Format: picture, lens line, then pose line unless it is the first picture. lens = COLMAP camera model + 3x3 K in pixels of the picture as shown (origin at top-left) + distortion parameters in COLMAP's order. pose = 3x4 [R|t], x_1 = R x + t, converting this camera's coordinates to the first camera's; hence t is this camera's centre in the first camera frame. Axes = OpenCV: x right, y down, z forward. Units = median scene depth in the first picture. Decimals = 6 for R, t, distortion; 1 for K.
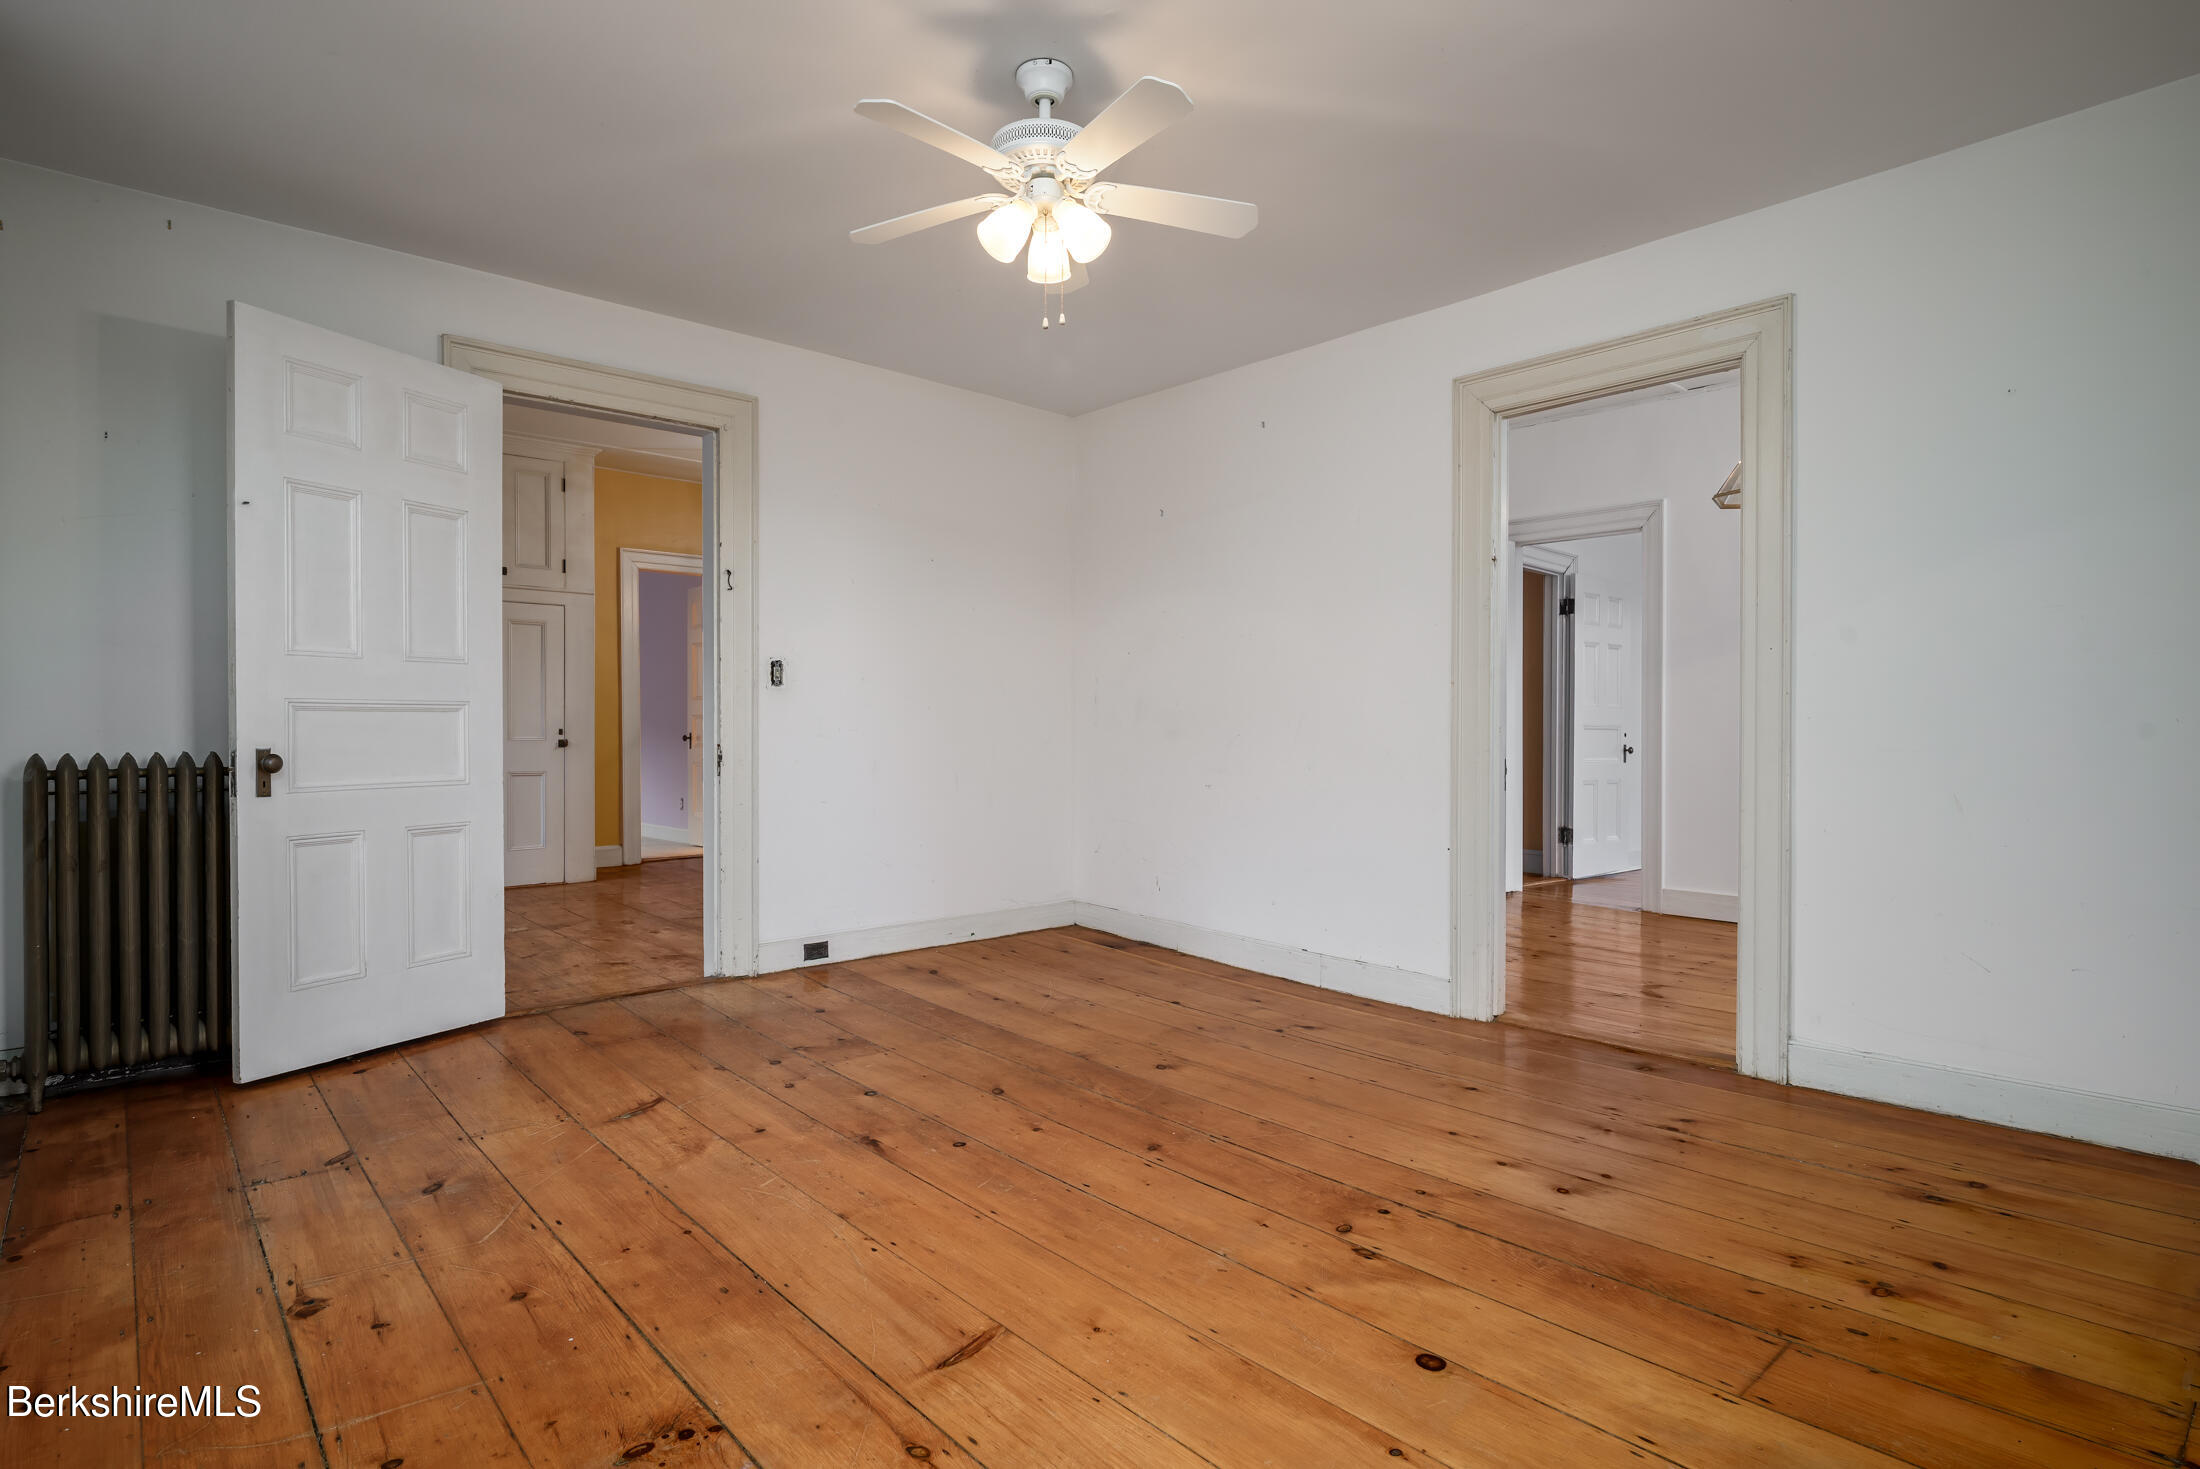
lens RADIAL K [[1127.4, 0, 1104.7], [0, 1127.4, 744.5], [0, 0, 1]] dist [0.000569, 0.001326]
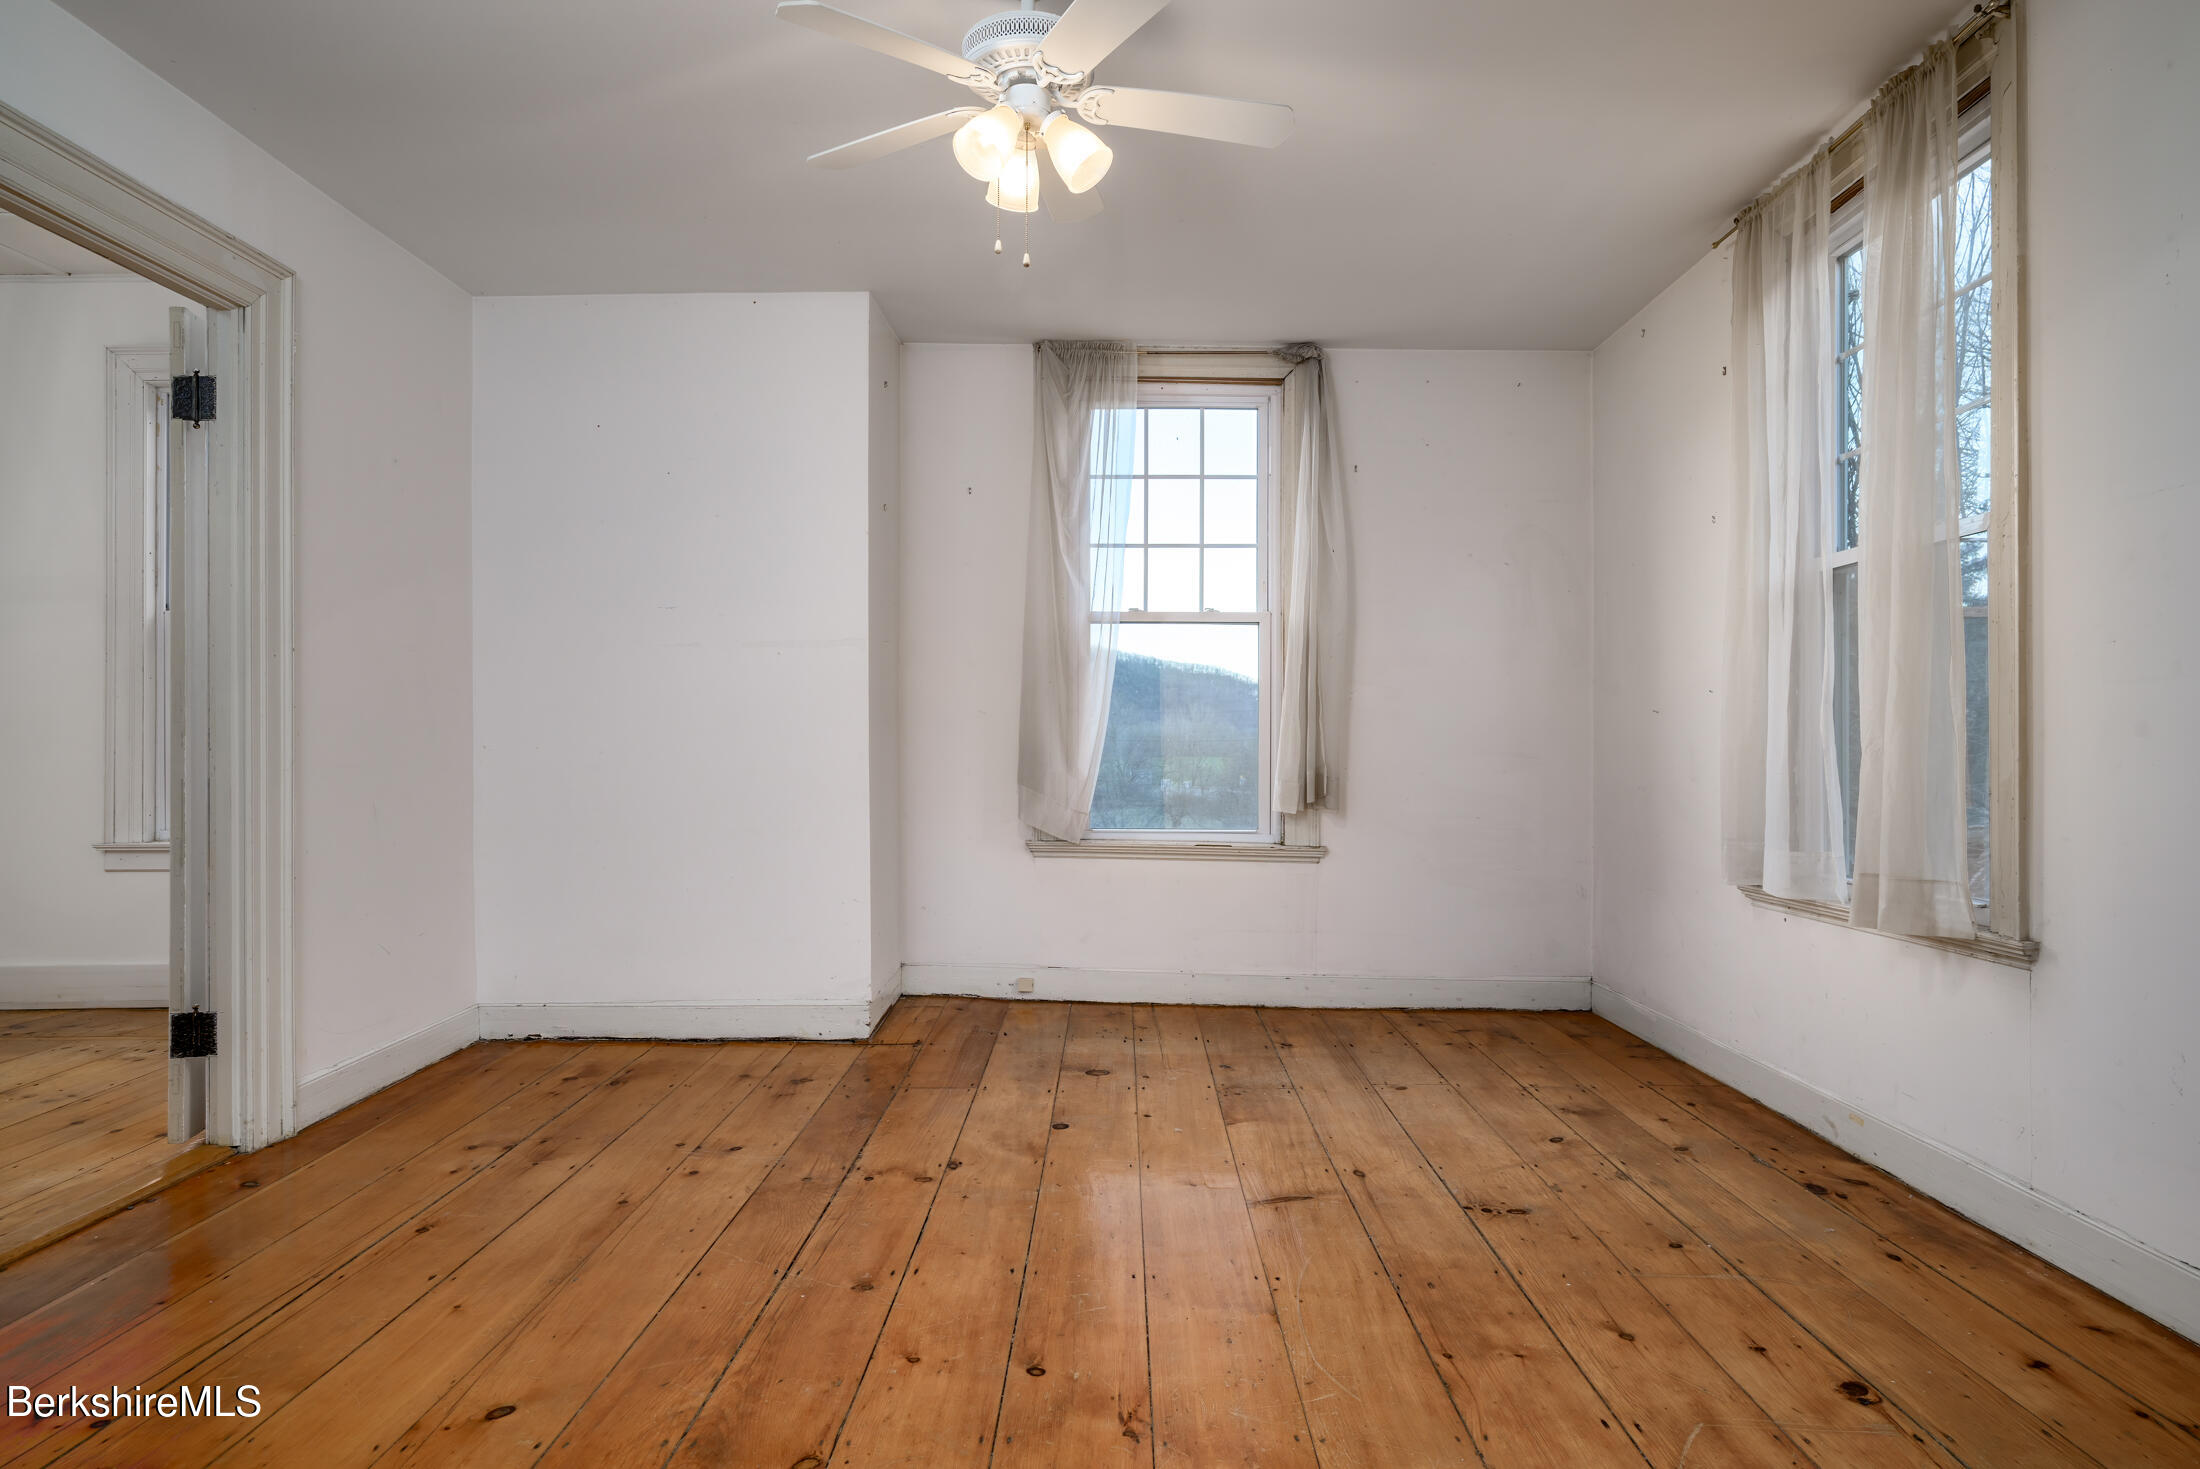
lens RADIAL K [[1337.0, 0, 1097.5], [0, 1337.0, 736.9], [0, 0, 1]] dist [-0.004994, -0.001805]
pose [[-0.750028, -0.000053, 0.661406, -0.882479], [0.006719, 0.999948, 0.007699, -0.035955], [-0.661372, 0.010219, -0.749988, 2.031093]]
